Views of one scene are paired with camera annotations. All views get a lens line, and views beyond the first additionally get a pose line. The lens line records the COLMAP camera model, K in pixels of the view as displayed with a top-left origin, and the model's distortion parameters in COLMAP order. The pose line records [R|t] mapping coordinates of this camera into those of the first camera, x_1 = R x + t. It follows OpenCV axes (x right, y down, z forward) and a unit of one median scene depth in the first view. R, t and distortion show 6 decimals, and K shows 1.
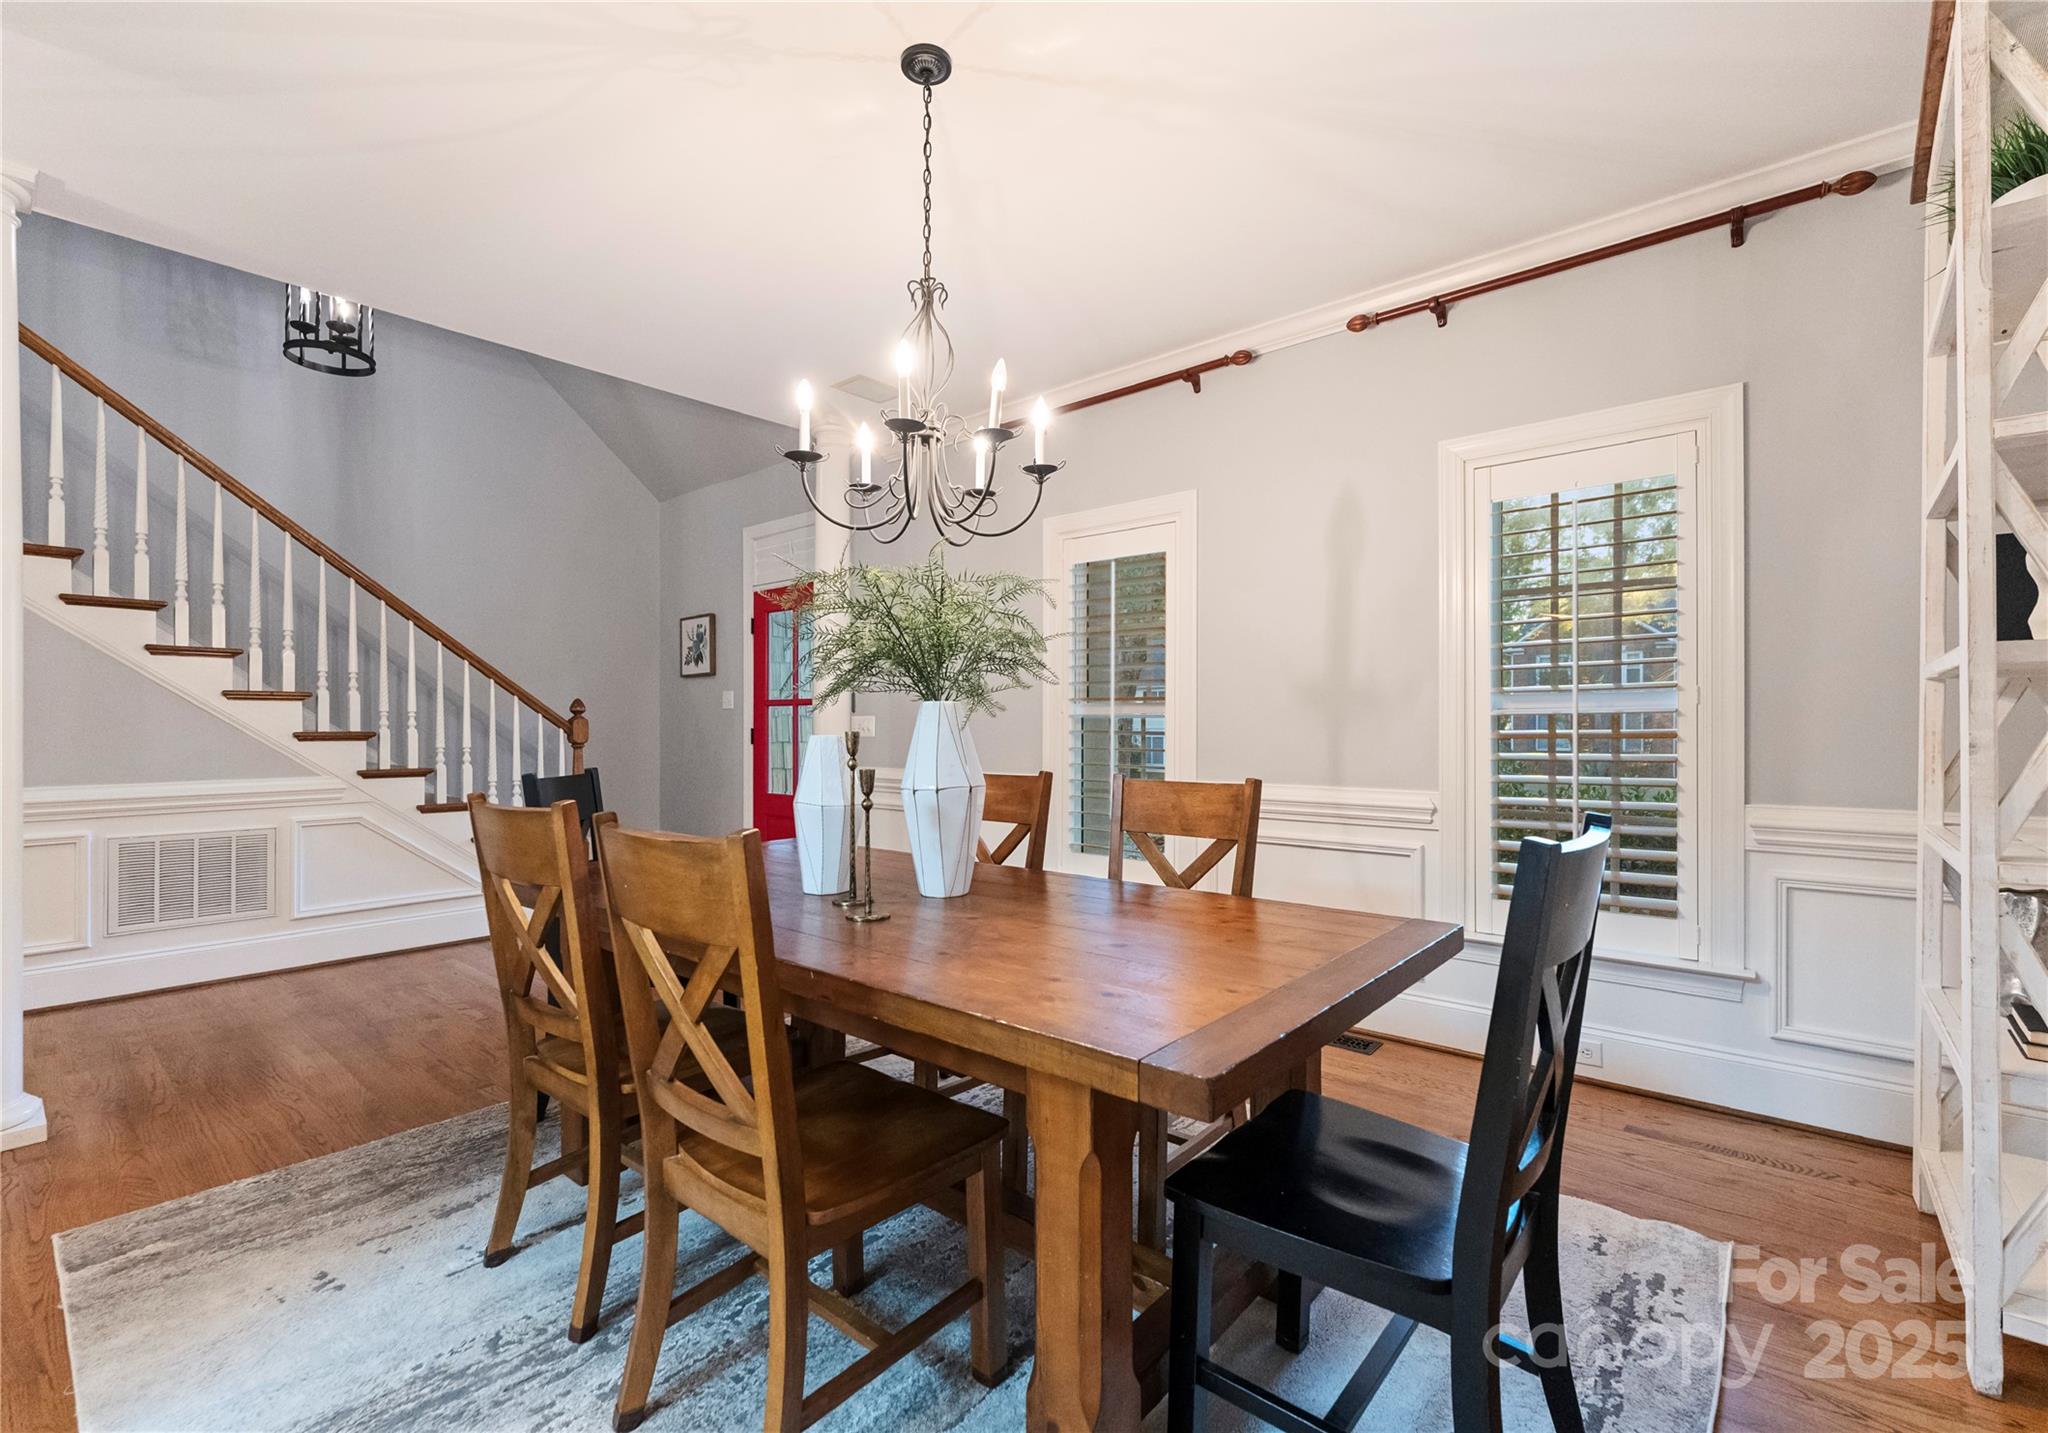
lens RADIAL K [[904.5, 0, 1024.0], [0, 904.5, 716.5], [0, 0, 1]] dist [-0.013713, -0.000310]
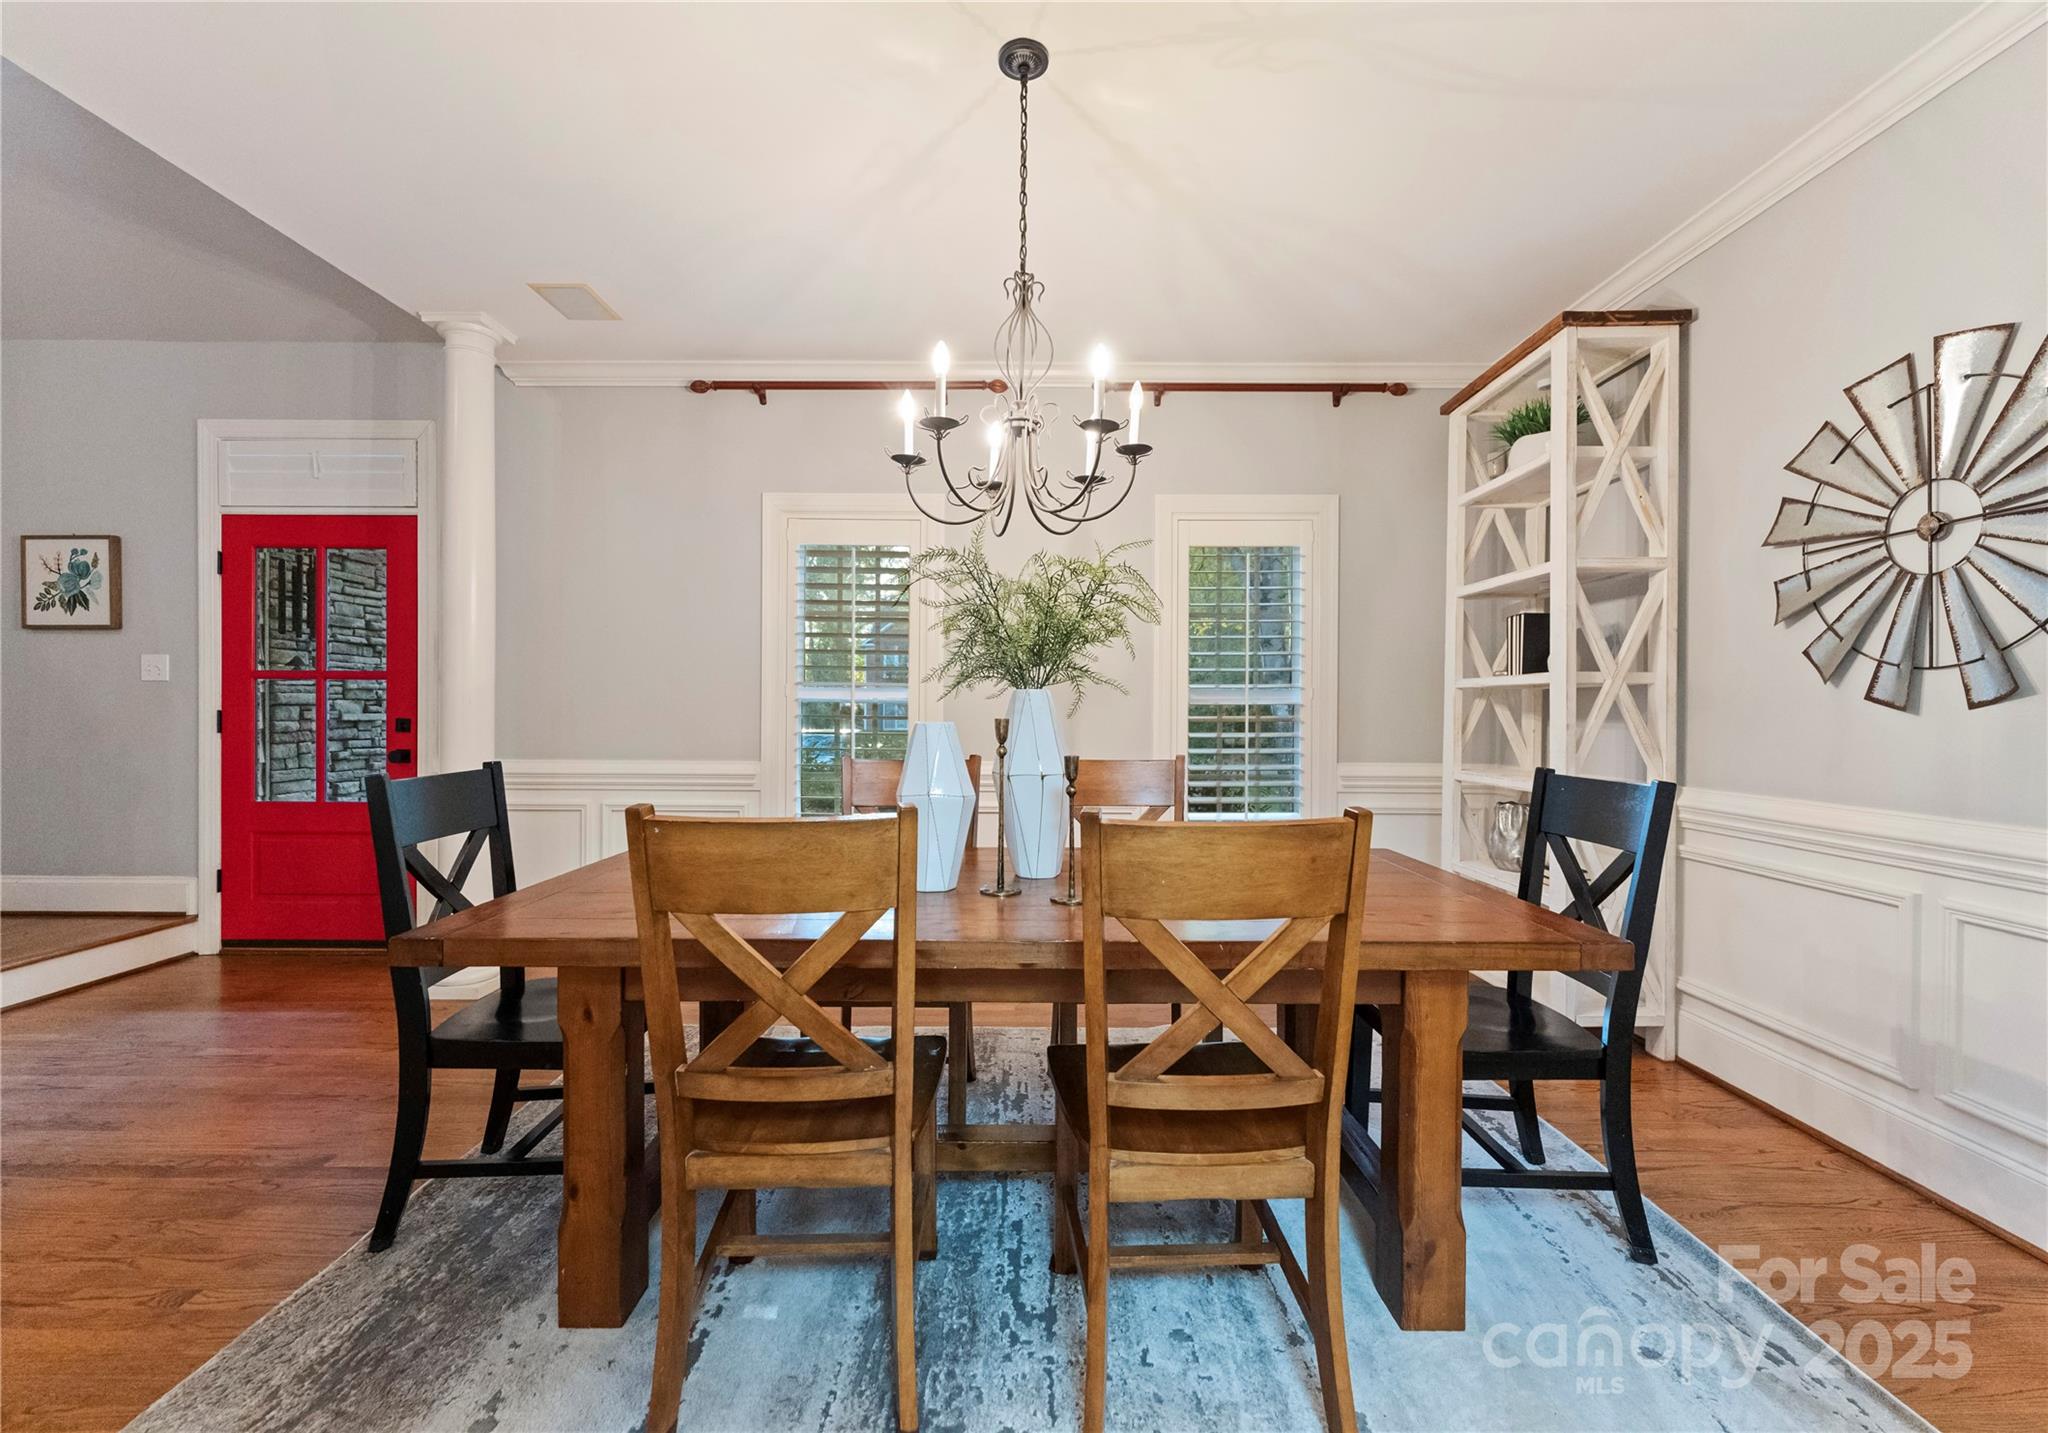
lens RADIAL K [[858.9, 0, 1024.0], [0, 858.9, 716.5], [0, 0, 1]] dist [-0.000020, 0.000185]
pose [[0.756506, -0.000616, 0.653987, -0.508470], [-0.013176, 0.999782, 0.016183, -0.001862], [-0.653855, -0.020859, 0.756333, 0.177189]]
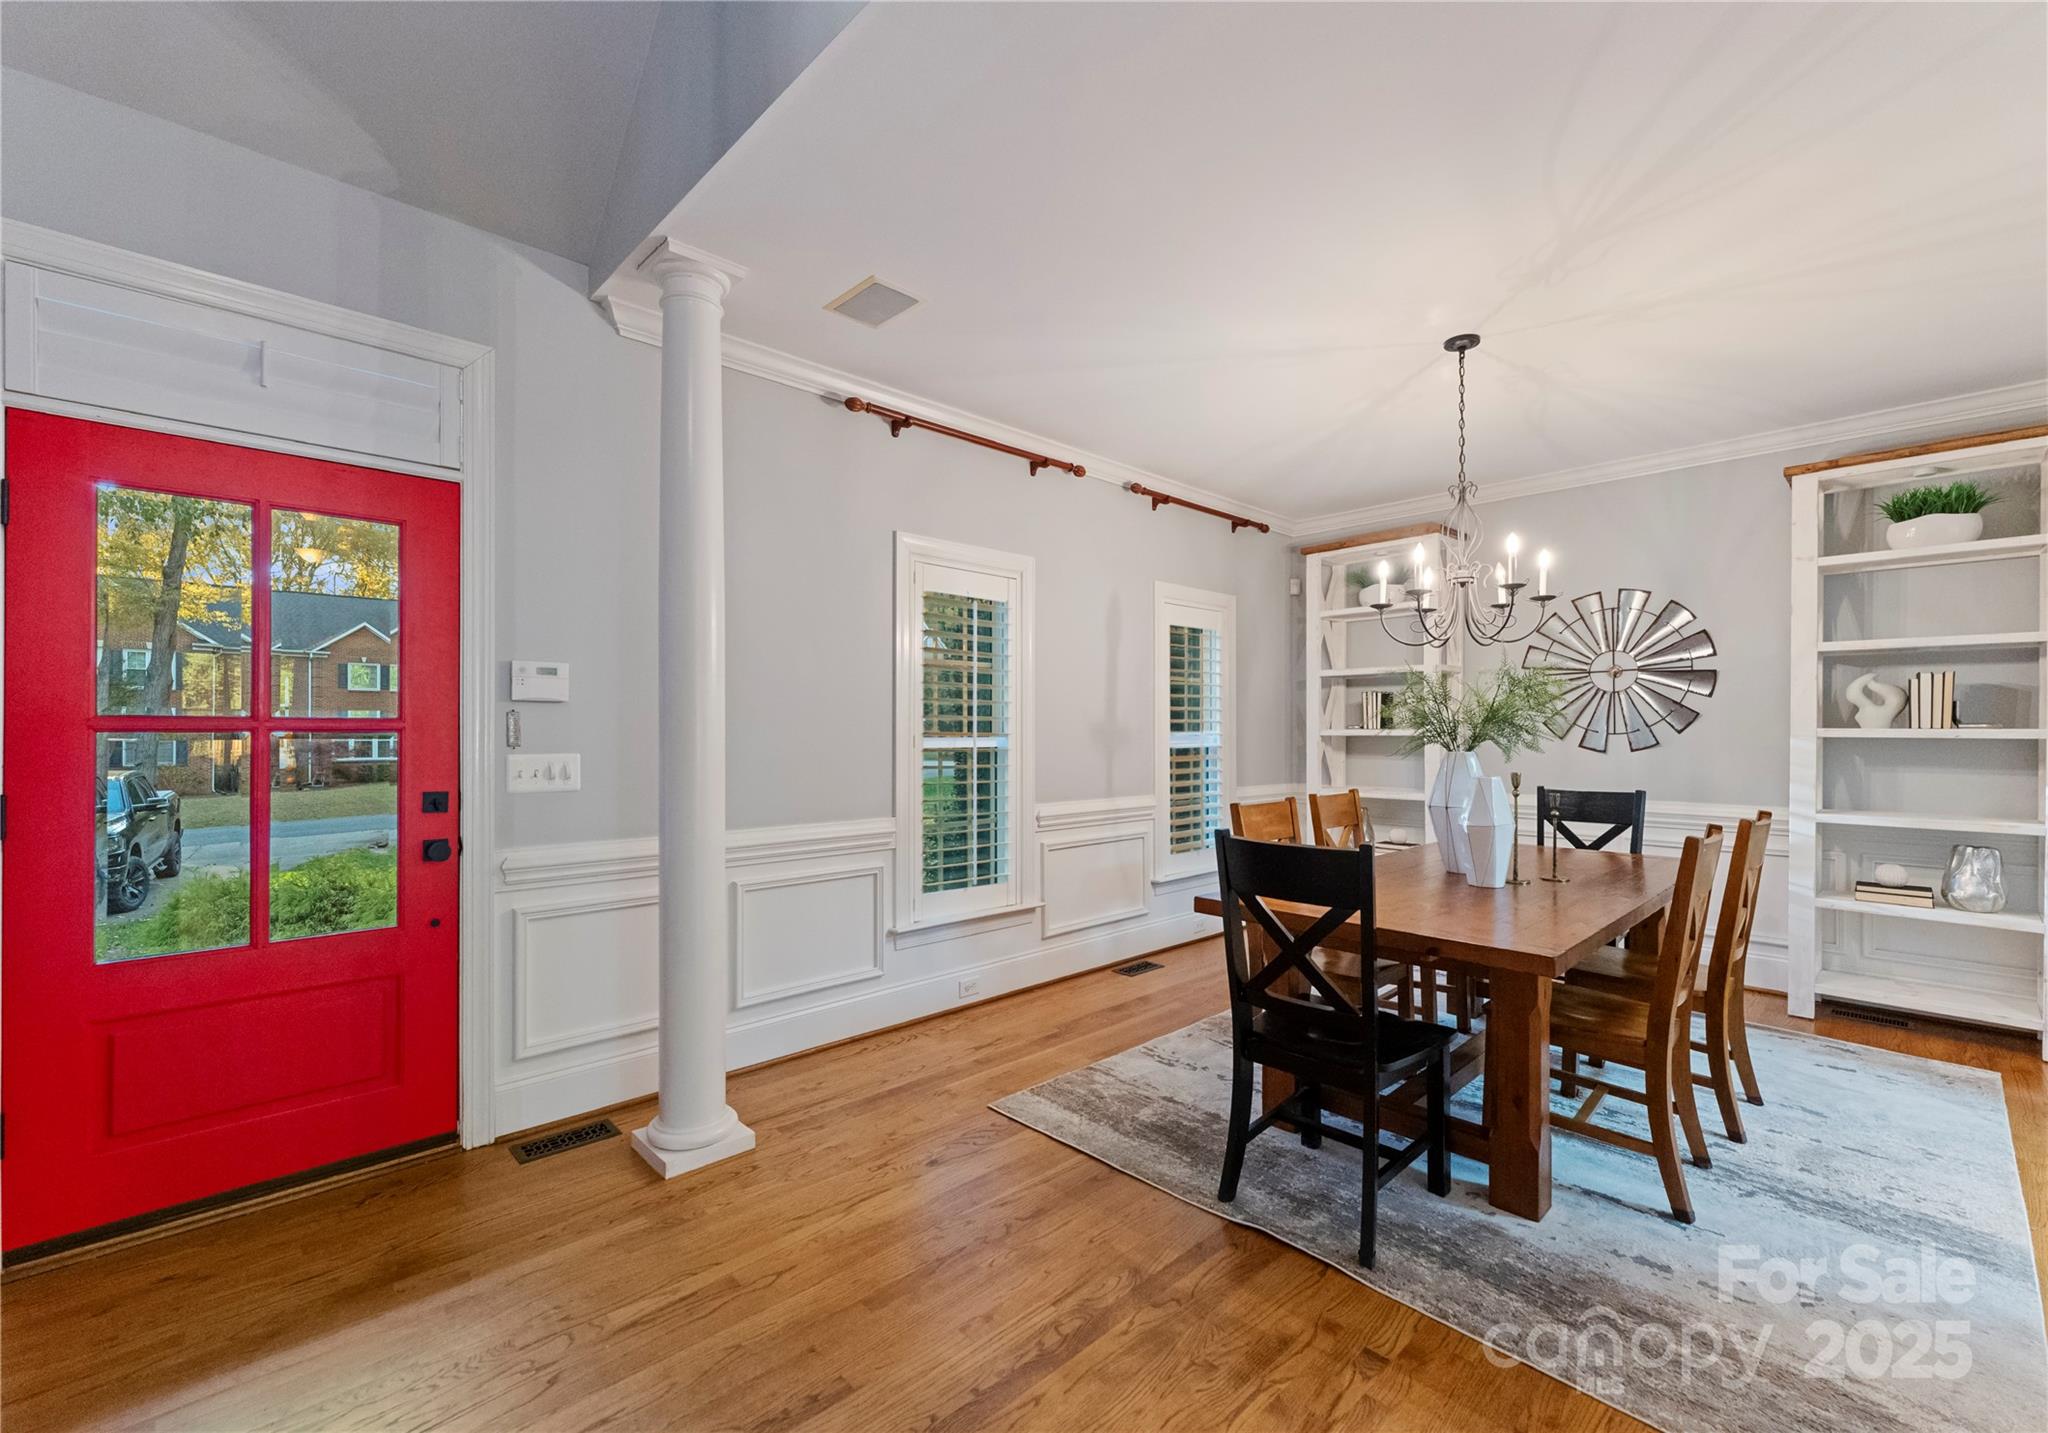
lens RADIAL K [[870.8, 0, 1021.6], [0, 870.8, 725.4], [0, 0, 1]] dist [0.002236, 0.000240]
pose [[0.095366, 0.008183, 0.995409, -1.158354], [-0.011201, 0.999912, -0.007147, -0.029960], [-0.995379, -0.010468, 0.095449, 1.111766]]
